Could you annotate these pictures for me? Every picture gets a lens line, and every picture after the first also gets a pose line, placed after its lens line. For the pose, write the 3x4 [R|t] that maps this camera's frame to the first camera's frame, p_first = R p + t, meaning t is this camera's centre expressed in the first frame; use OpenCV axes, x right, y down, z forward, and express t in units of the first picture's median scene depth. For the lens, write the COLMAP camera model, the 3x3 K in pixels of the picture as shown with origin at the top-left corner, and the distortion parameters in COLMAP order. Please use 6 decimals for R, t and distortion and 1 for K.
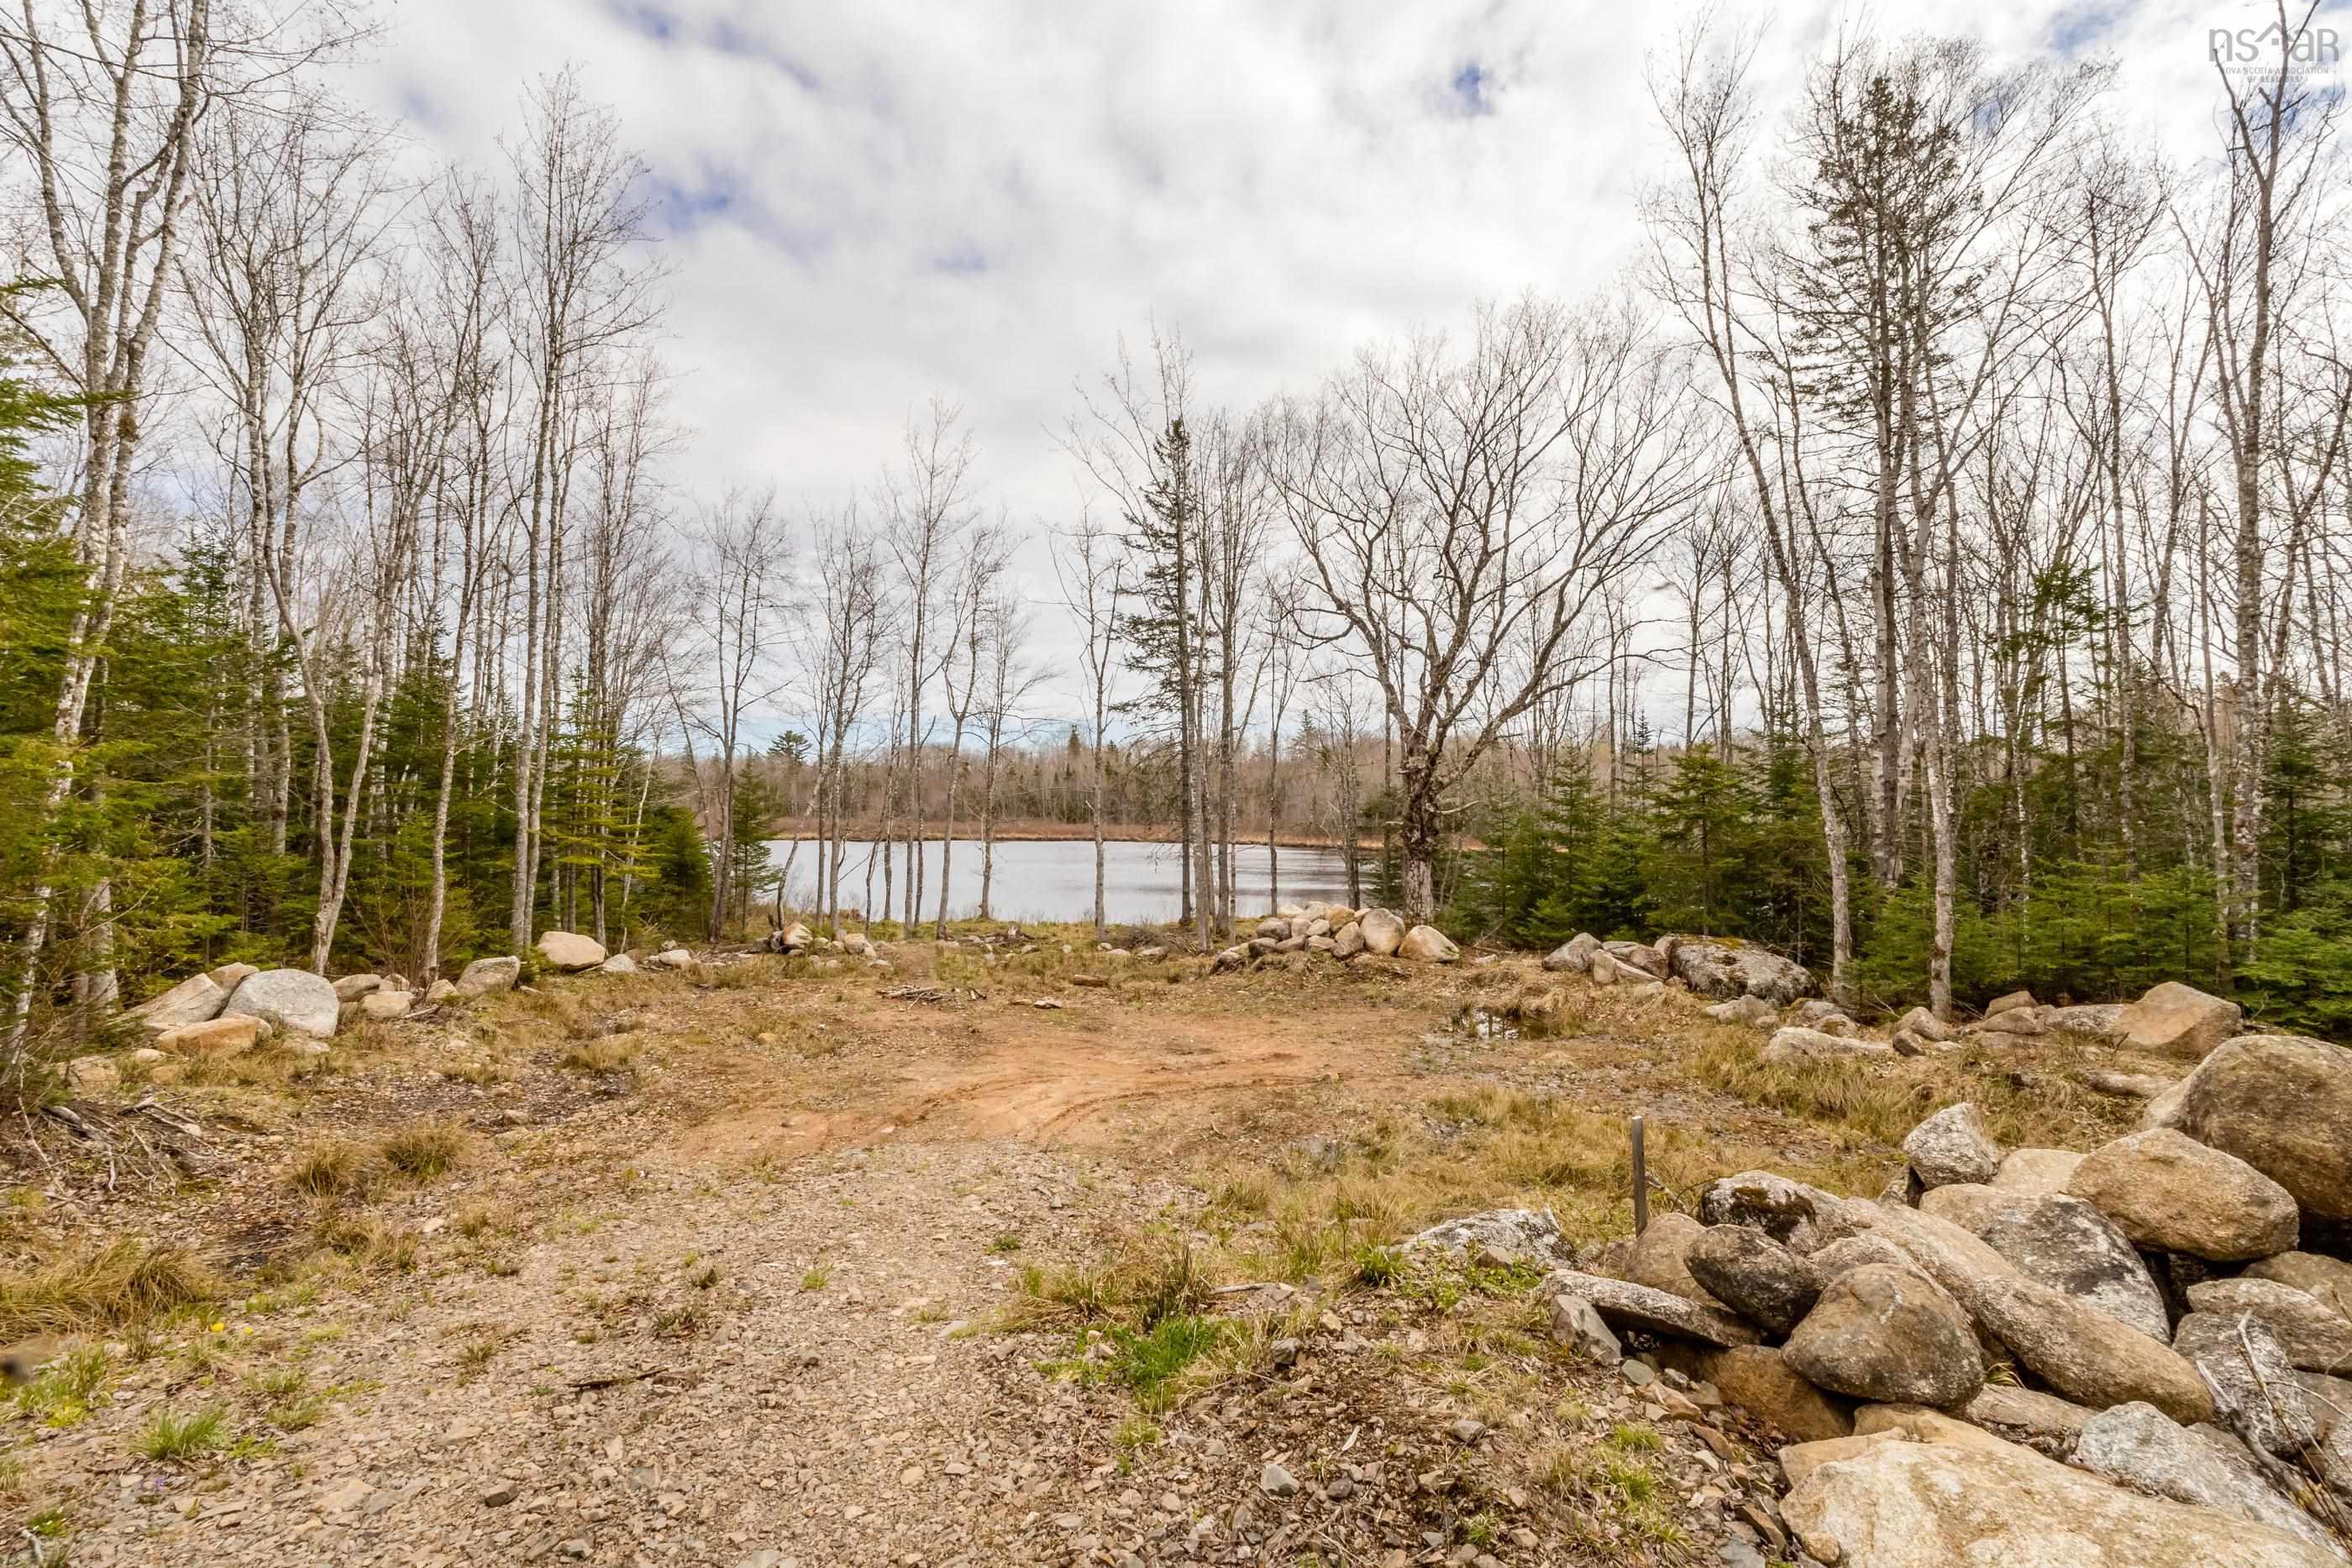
lens RADIAL K [[1097.4, 0, 1180.1], [0, 1097.4, 774.9], [0, 0, 1]] dist [0.000169, 0.000084]
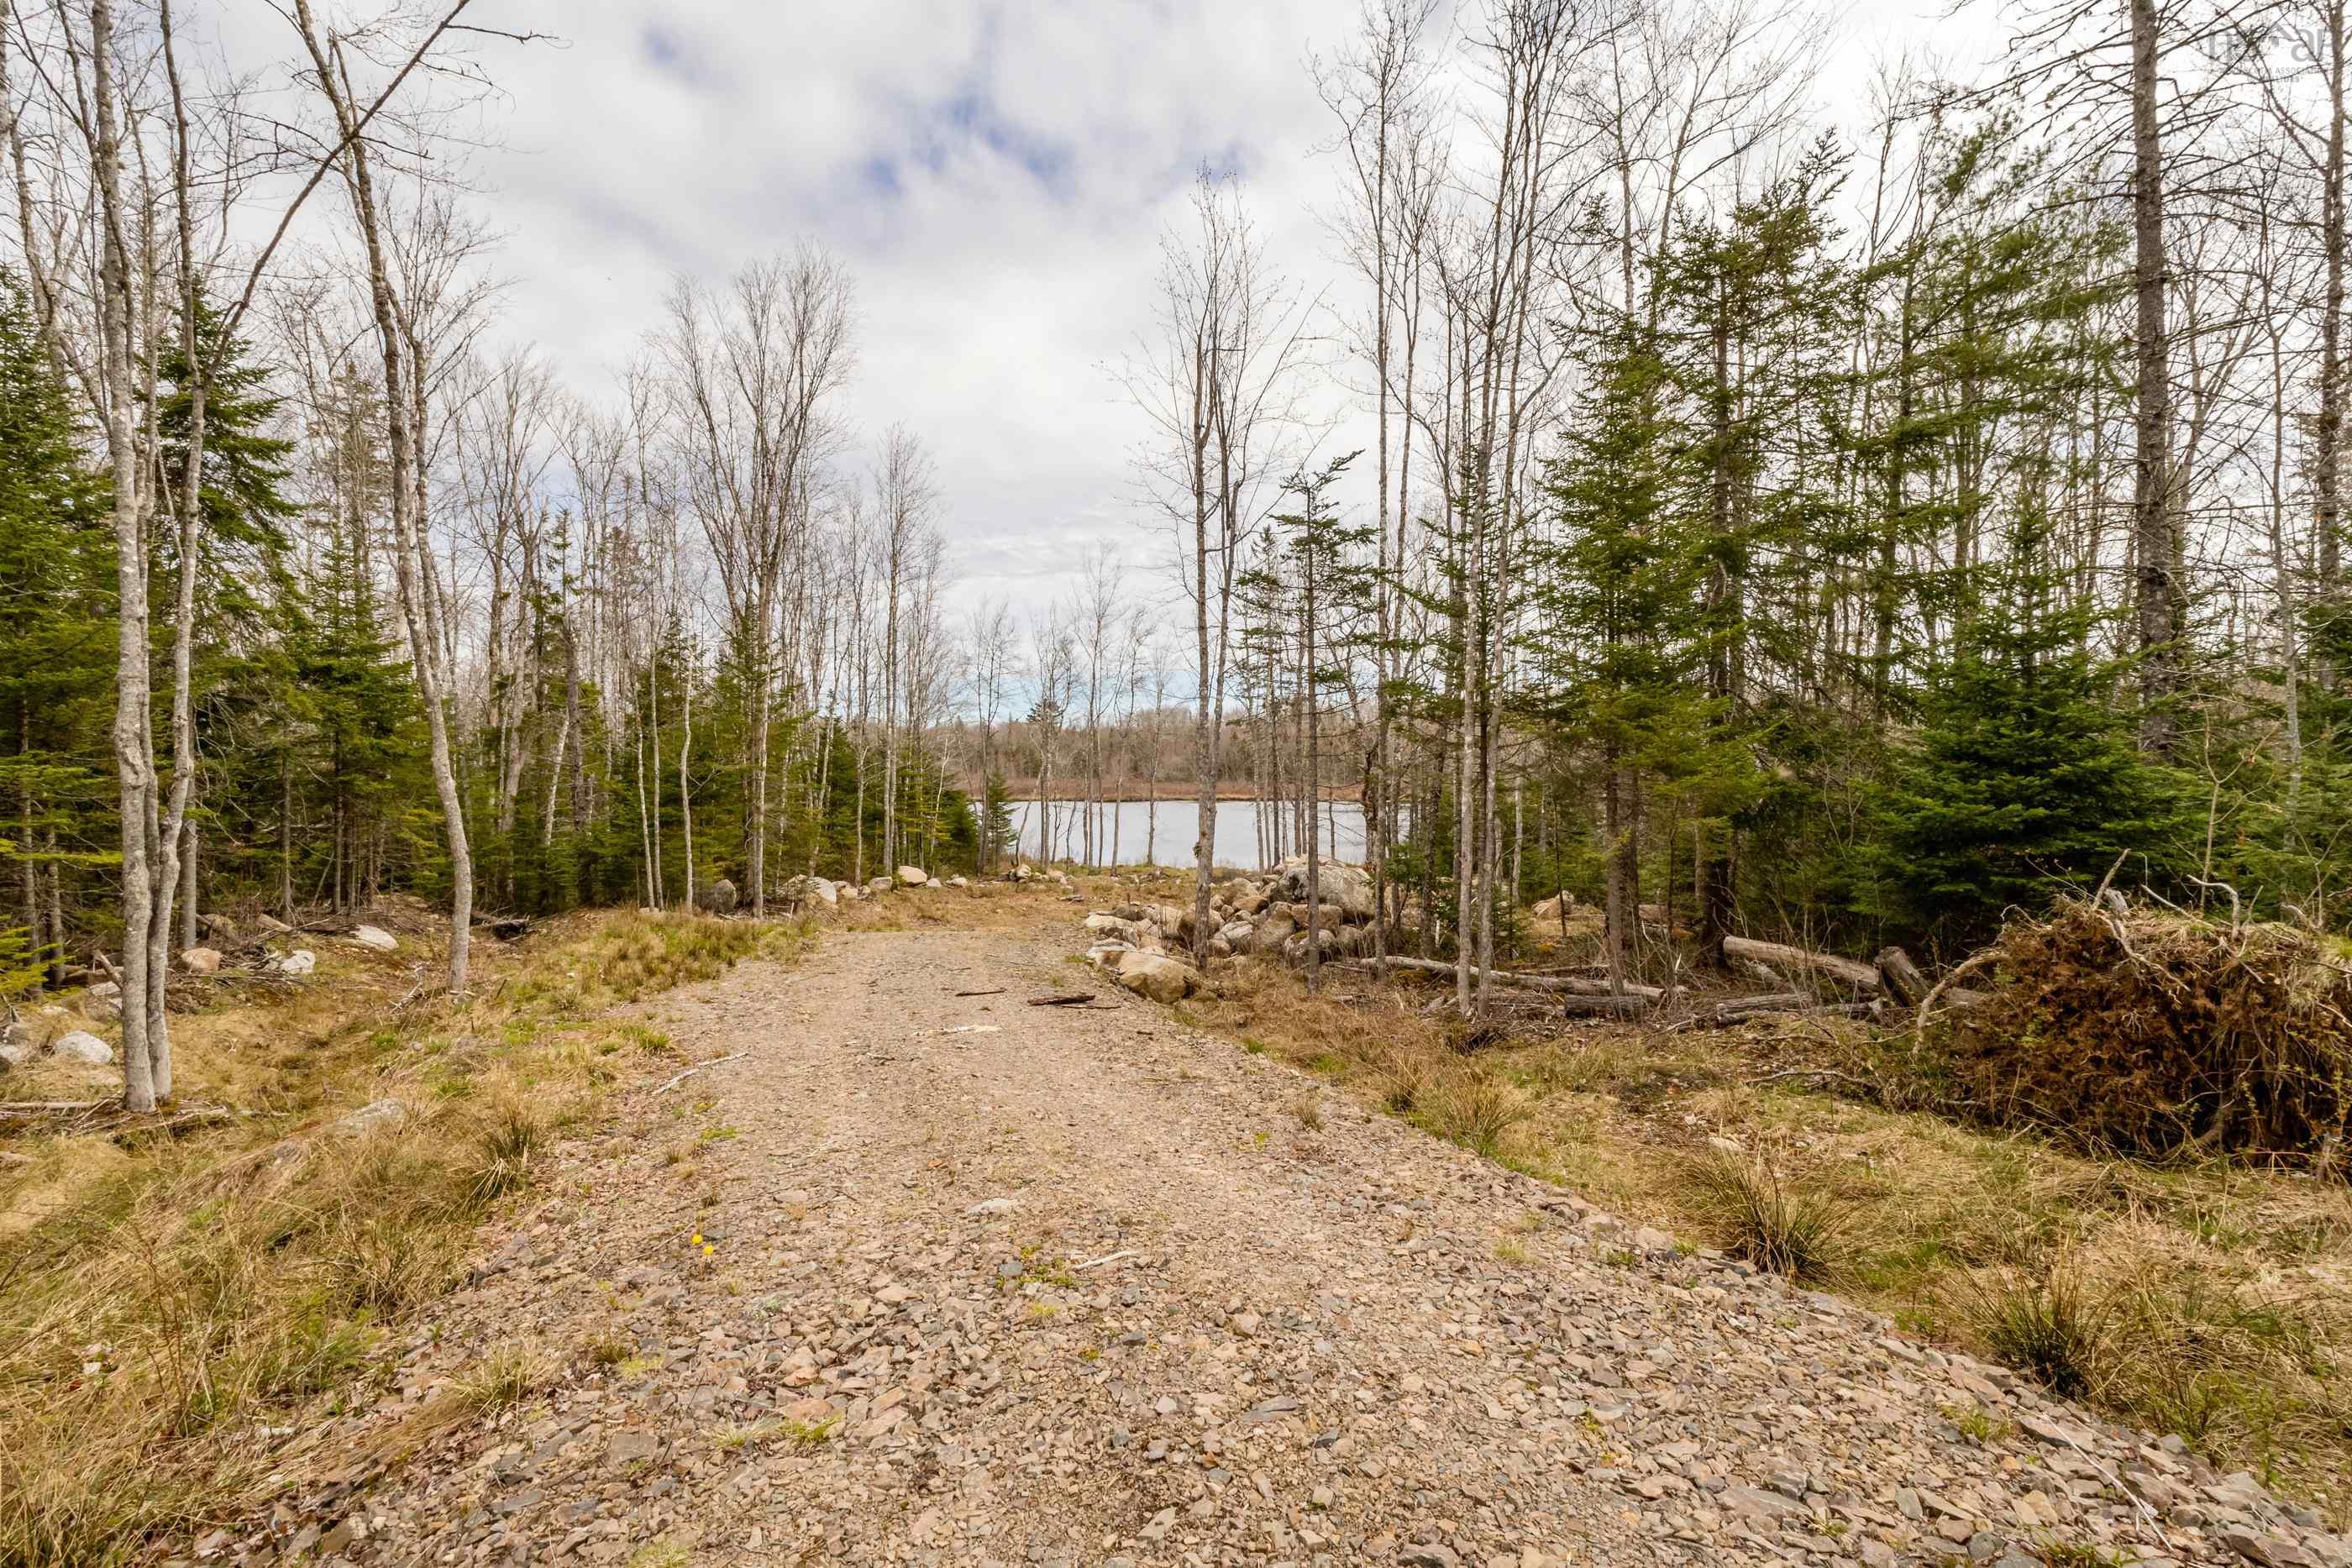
lens RADIAL K [[1097.4, 0, 1180.1], [0, 1097.4, 774.9], [0, 0, 1]] dist [0.000169, 0.000084]
pose [[0.975058, -0.006735, -0.221849, 0.274392], [0.016300, 0.999013, 0.041310, -0.073083], [0.221352, -0.043896, 0.974206, -0.621340]]
